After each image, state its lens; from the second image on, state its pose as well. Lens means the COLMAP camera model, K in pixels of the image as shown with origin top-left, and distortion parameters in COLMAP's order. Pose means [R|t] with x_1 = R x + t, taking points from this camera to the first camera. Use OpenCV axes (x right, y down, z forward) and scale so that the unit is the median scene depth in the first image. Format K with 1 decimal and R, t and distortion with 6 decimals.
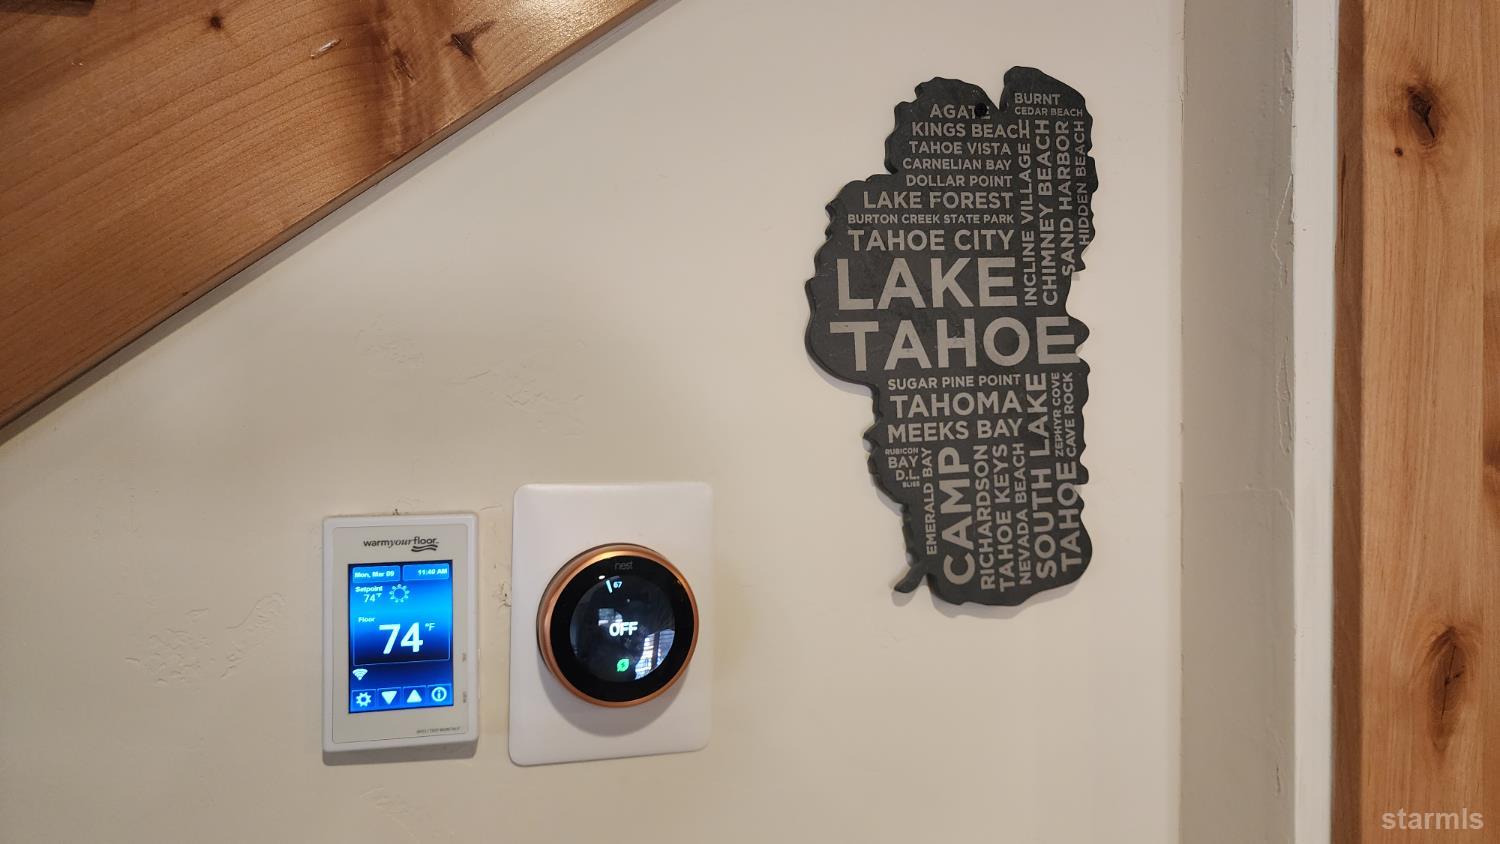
lens RADIAL K [[1077.7, 0, 752.0], [0, 1077.7, 423.5], [0, 0, 1]] dist [0.077561, -0.063721]
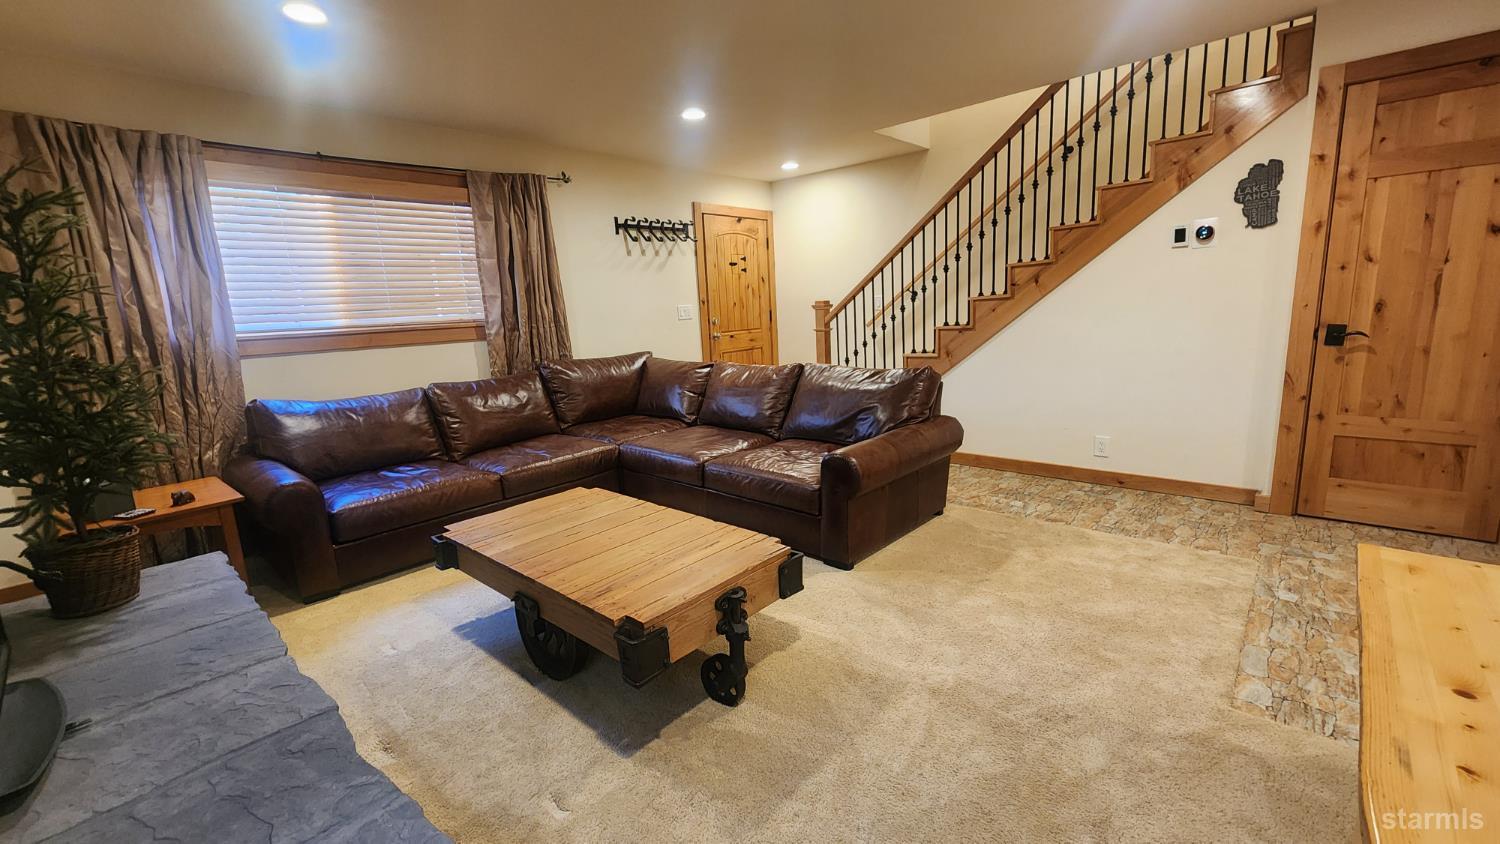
lens RADIAL K [[616.9, 0, 746.5], [0, 616.9, 414.8], [0, 0, 1]] dist [0.000580, 0.000014]
pose [[0.527208, 0.116135, -0.841763, 2.691307], [0.062116, 0.982699, 0.174483, 0.591737], [0.847463, -0.144276, 0.510872, -5.852145]]
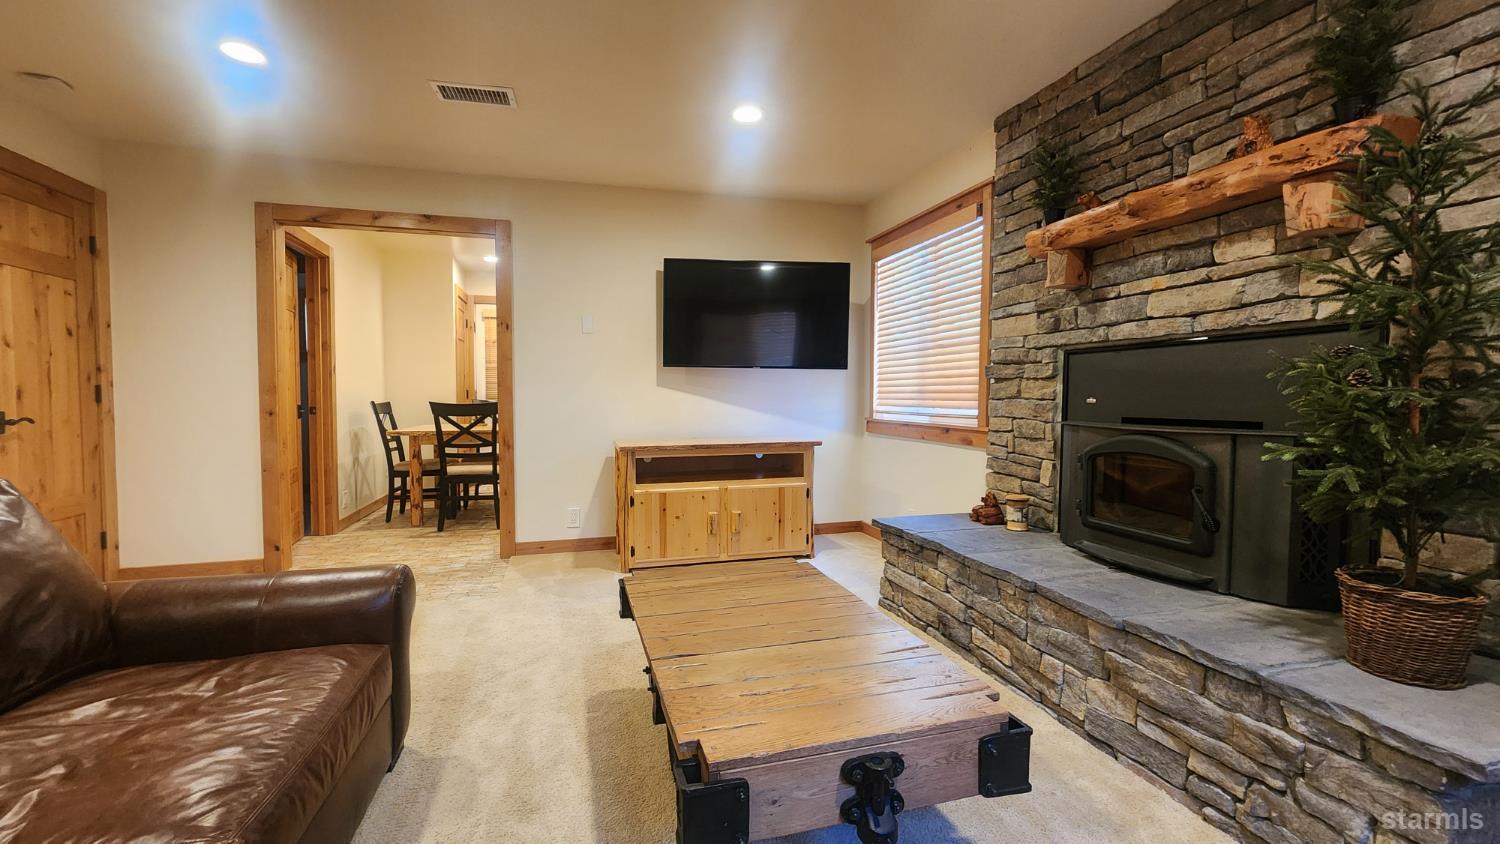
lens RADIAL K [[616.9, 0, 745.6], [0, 616.9, 417.1], [0, 0, 1]] dist [0.000580, 0.000014]
pose [[-0.005315, -0.047156, 0.998873, -3.962083], [-0.010407, 0.998836, 0.047099, 0.821155], [-0.999932, -0.010145, -0.005799, -4.609766]]
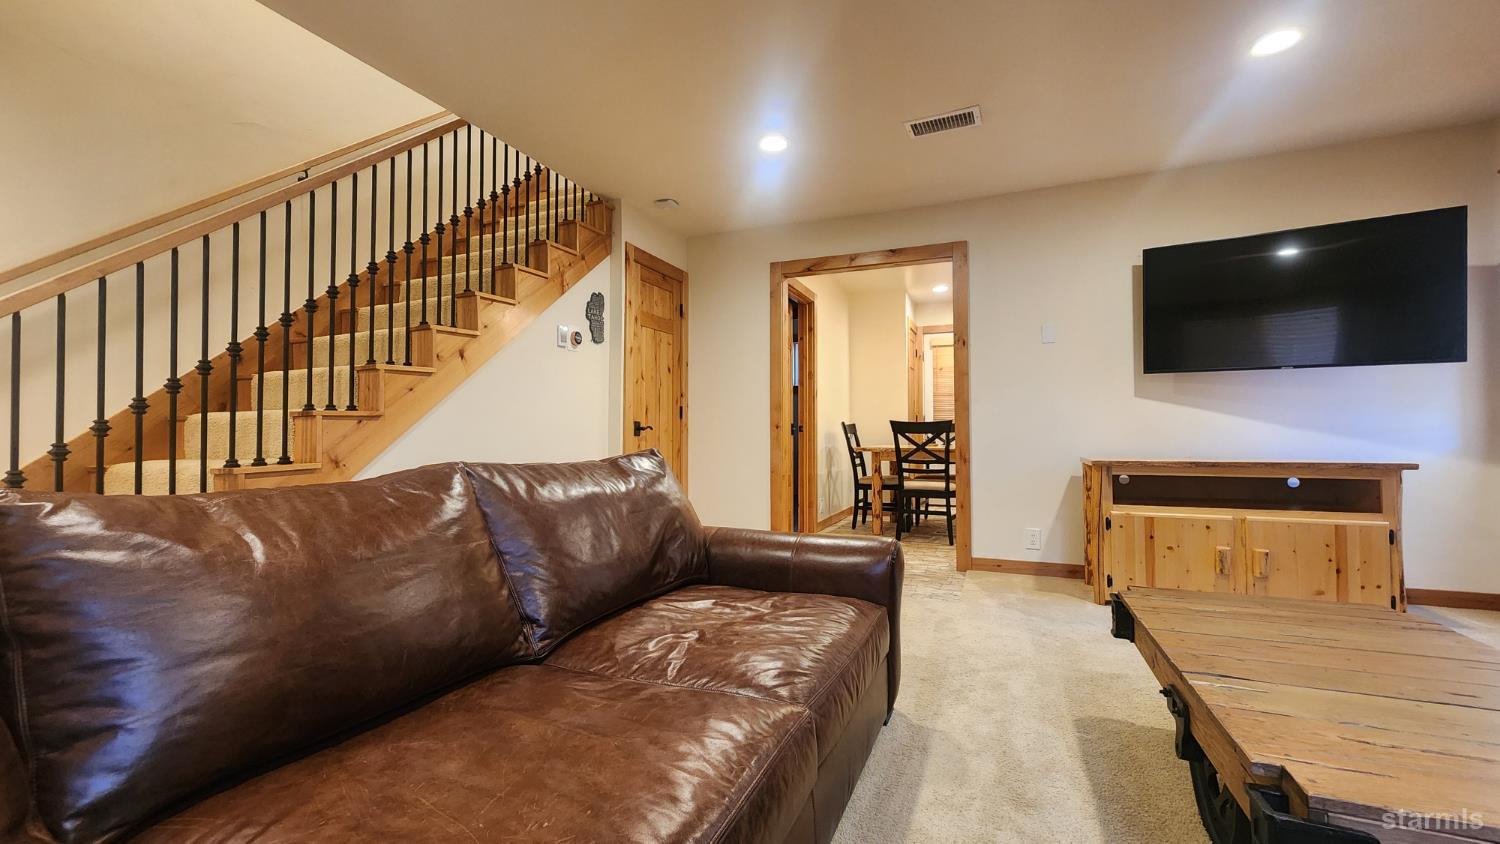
lens RADIAL K [[616.9, 0, 744.9], [0, 616.9, 417.4], [0, 0, 1]] dist [0.000580, 0.000014]
pose [[0.621123, 0.007974, 0.783672, -4.100861], [0.000003, 0.999948, -0.010176, 1.088550], [-0.783713, 0.006323, 0.621091, -4.389124]]
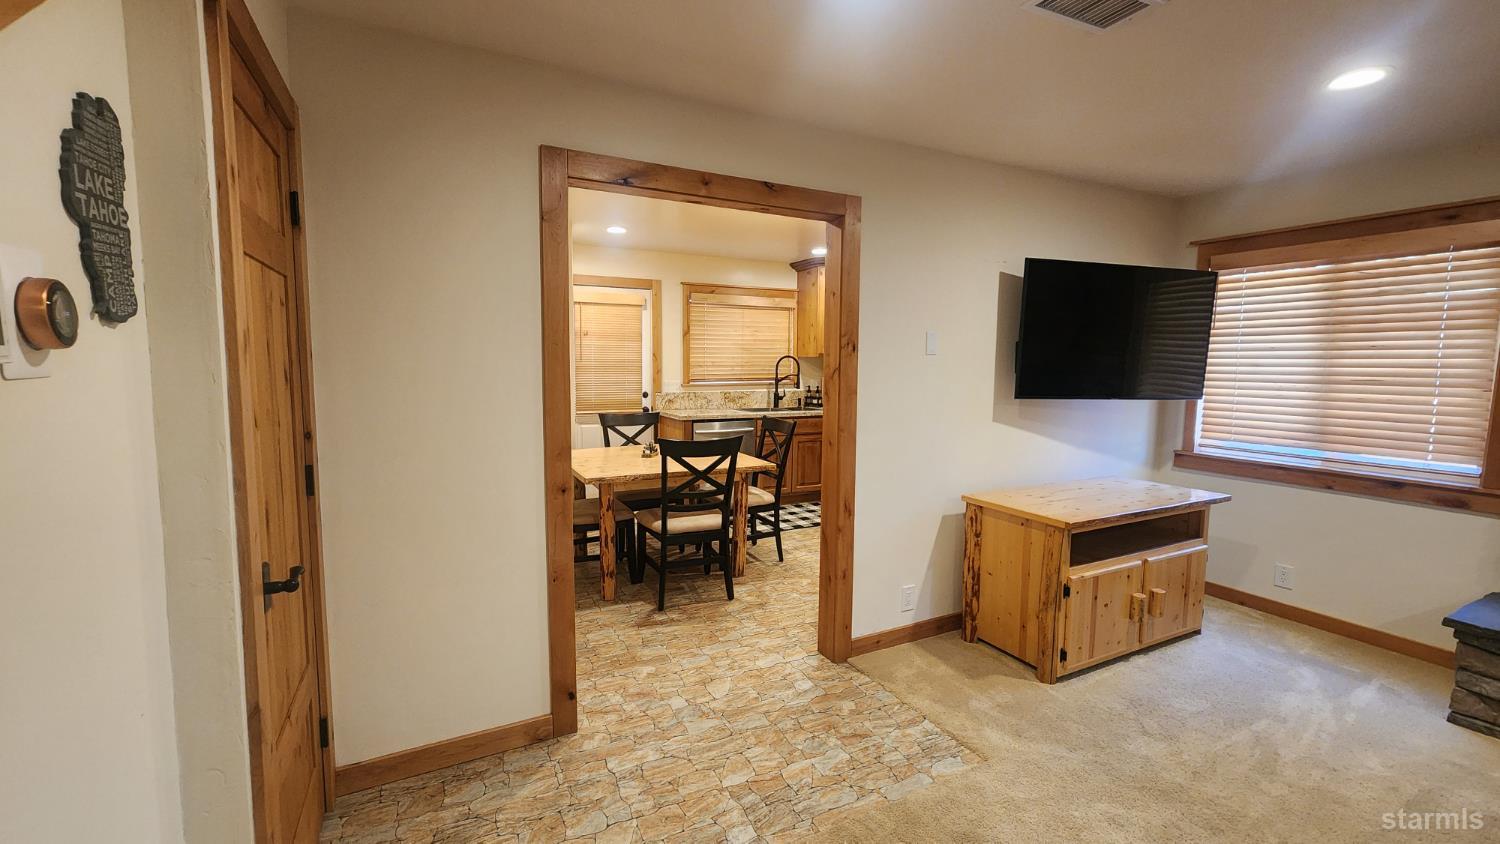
lens RADIAL K [[616.9, 0, 749.9], [0, 616.9, 416.0], [0, 0, 1]] dist [0.000580, 0.000014]
pose [[-0.203482, -0.098648, 0.974096, -1.706539], [-0.021304, 0.995122, 0.096328, 0.248160], [-0.978847, -0.001151, -0.204591, -0.154962]]
